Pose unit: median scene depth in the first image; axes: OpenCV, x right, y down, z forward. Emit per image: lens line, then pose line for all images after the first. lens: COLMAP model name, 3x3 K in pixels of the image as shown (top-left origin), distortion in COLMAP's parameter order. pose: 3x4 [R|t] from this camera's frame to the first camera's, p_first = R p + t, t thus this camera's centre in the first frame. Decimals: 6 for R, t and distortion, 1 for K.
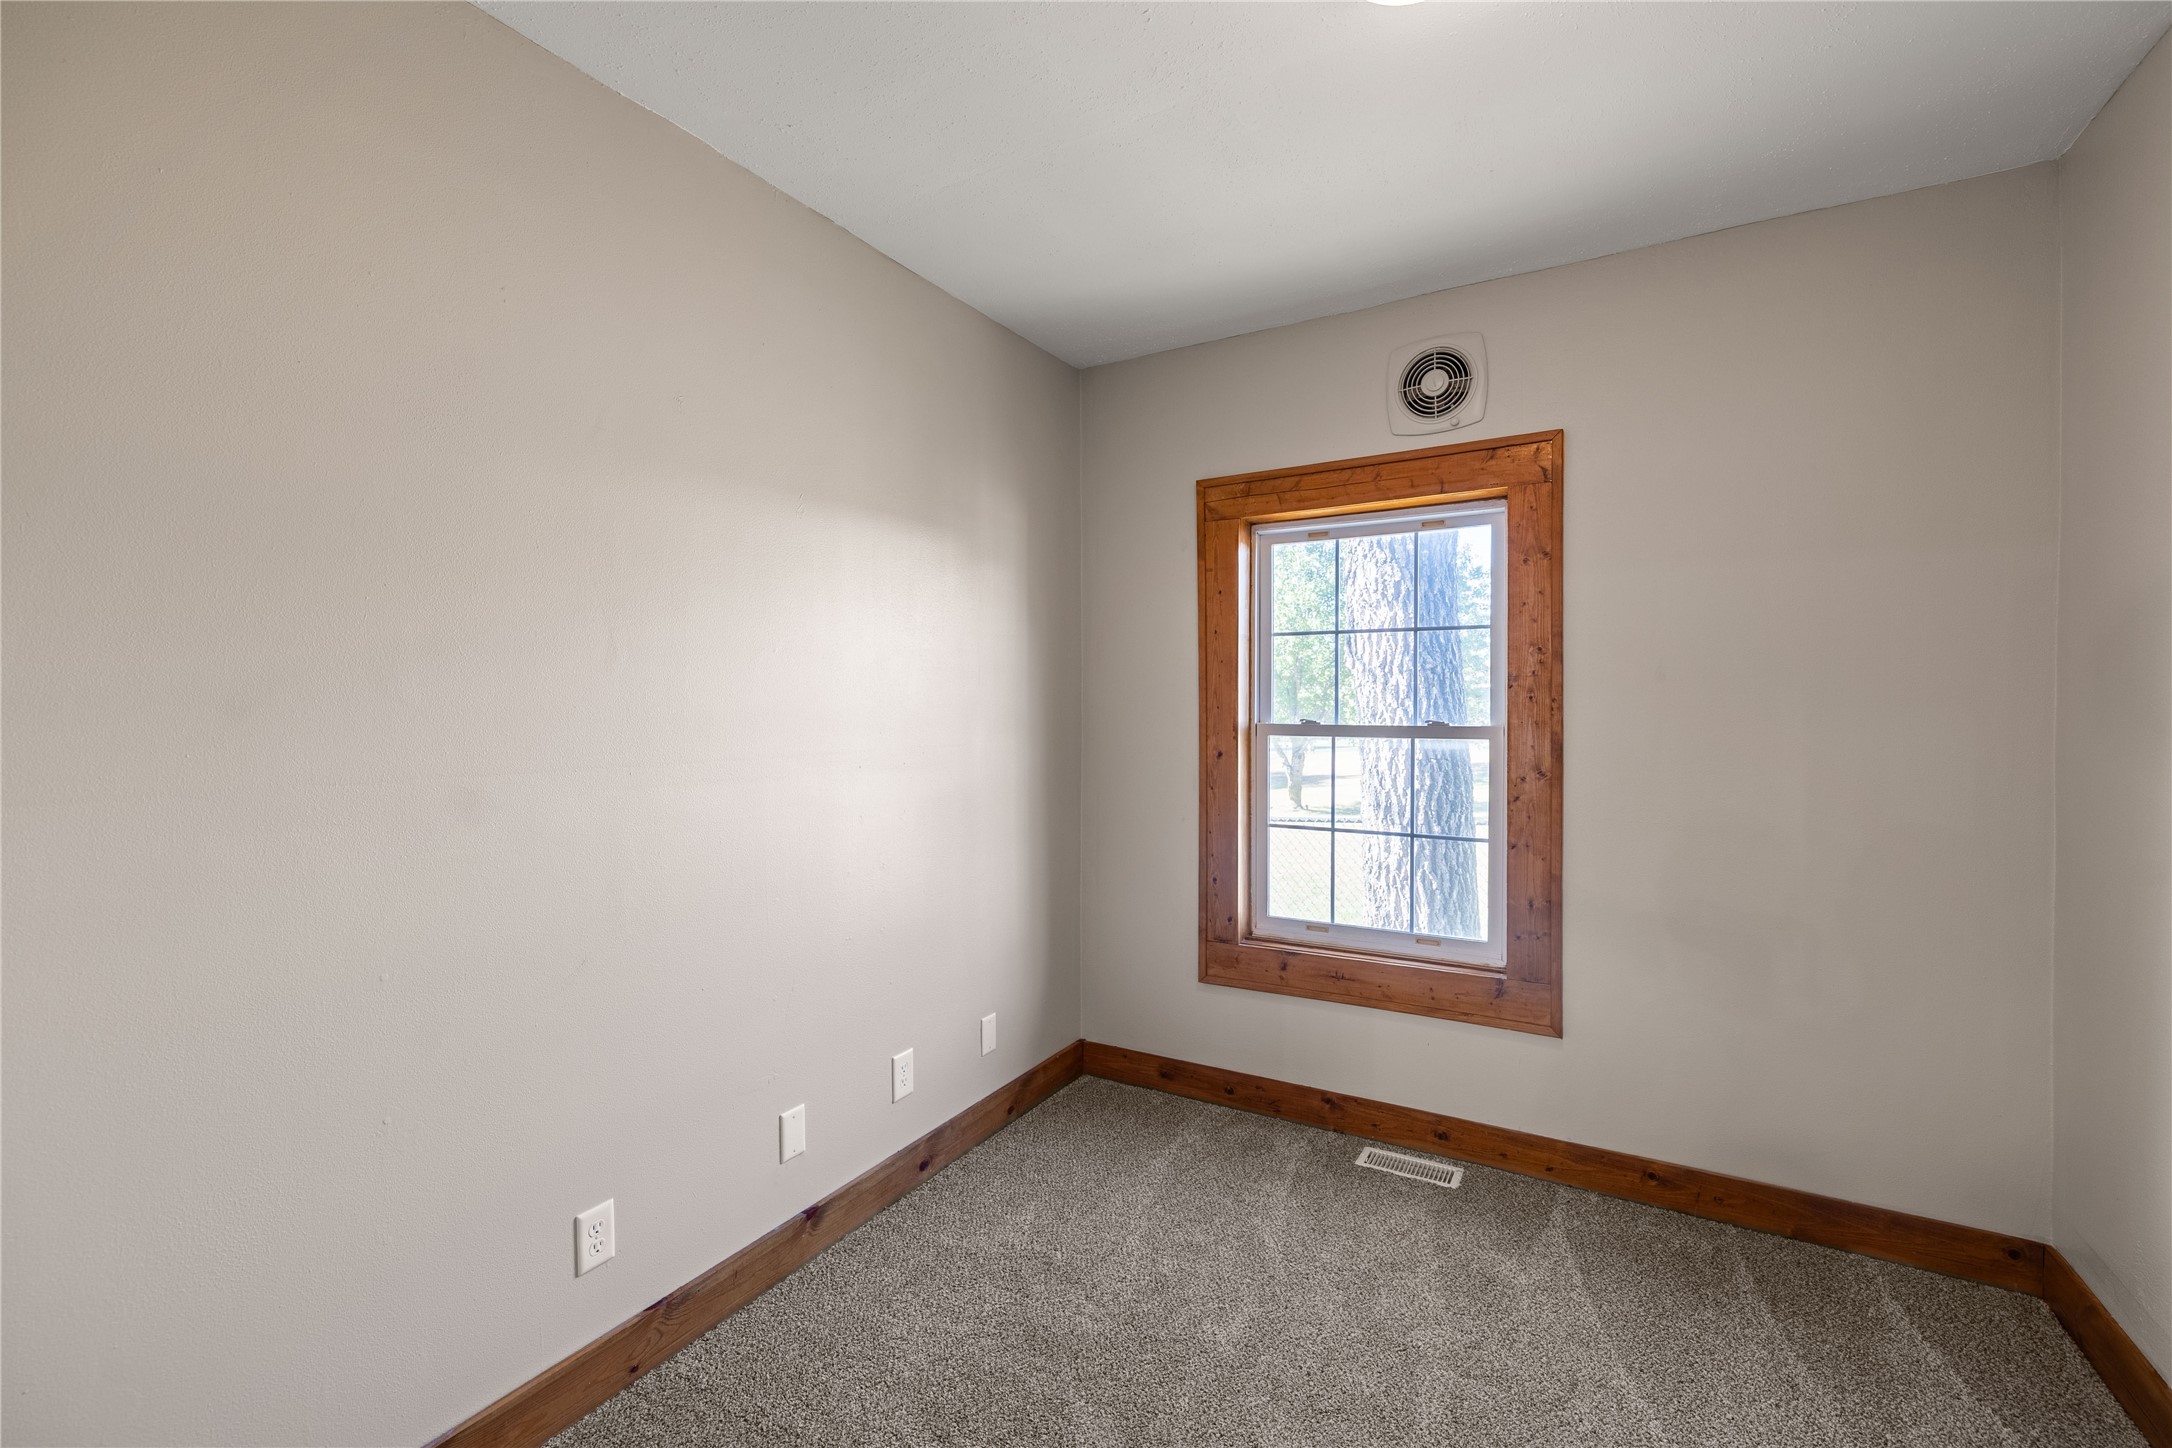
lens RADIAL K [[919.0, 0, 1089.6], [0, 919.0, 718.0], [0, 0, 1]] dist [0.001910, 0.000480]
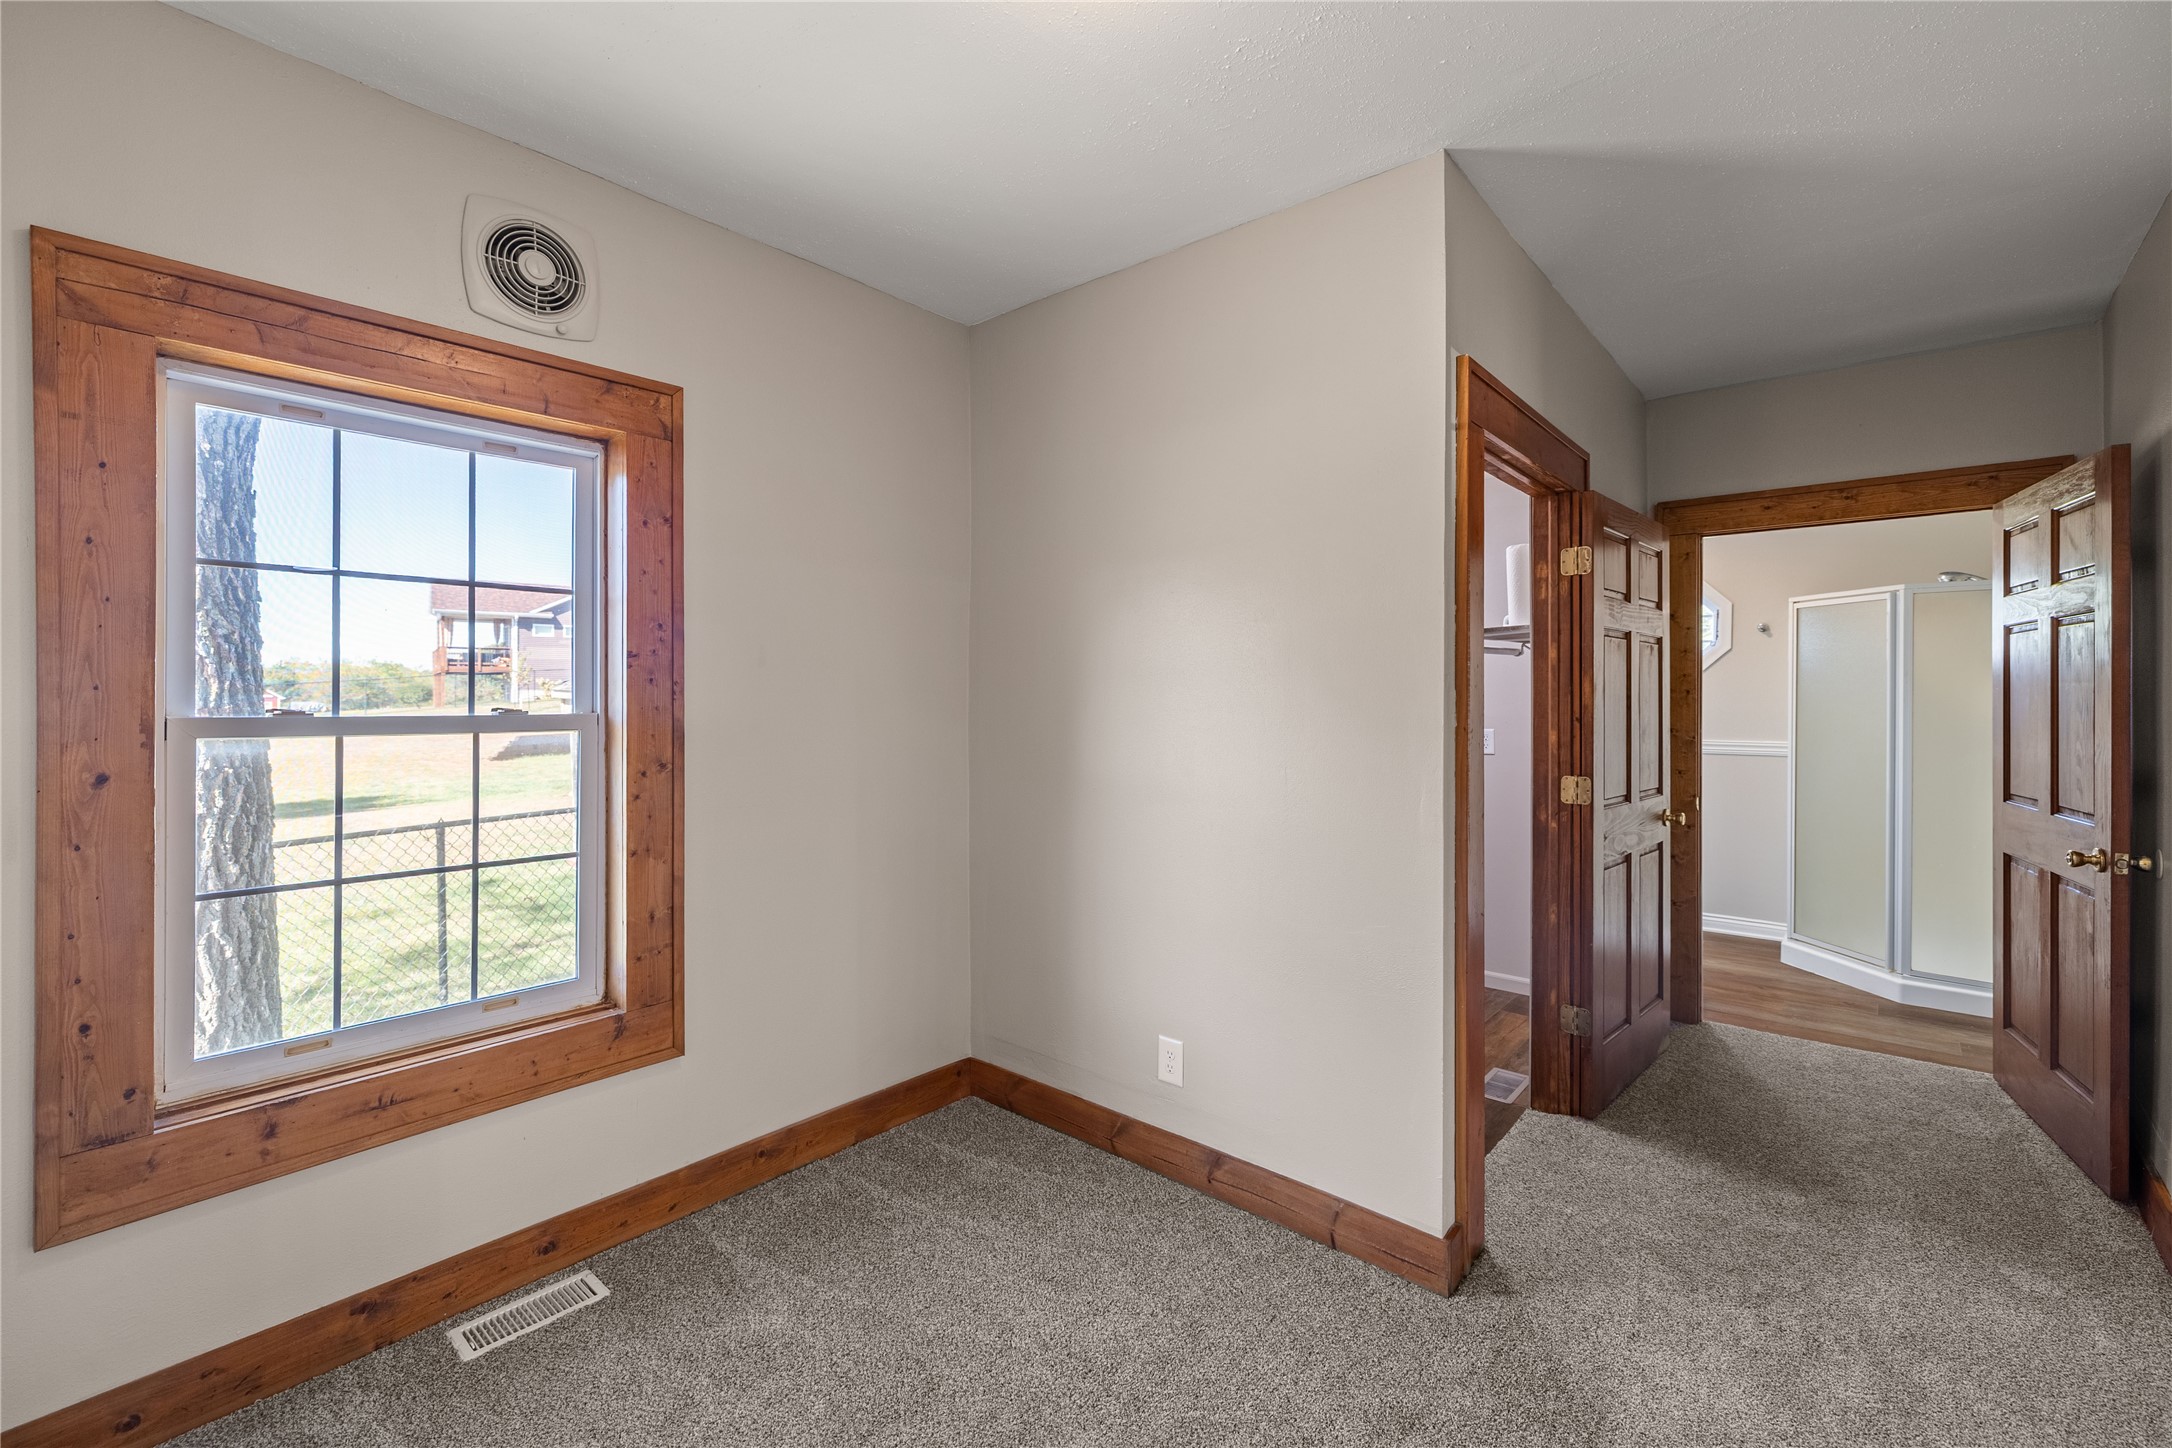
lens RADIAL K [[919.0, 0, 1075.2], [0, 919.0, 691.9], [0, 0, 1]] dist [0.001910, 0.000480]
pose [[0.205053, 0.004979, 0.978738, -0.268682], [0.011011, 0.999912, -0.007394, 0.000208], [-0.978689, 0.012293, 0.204980, 0.386346]]
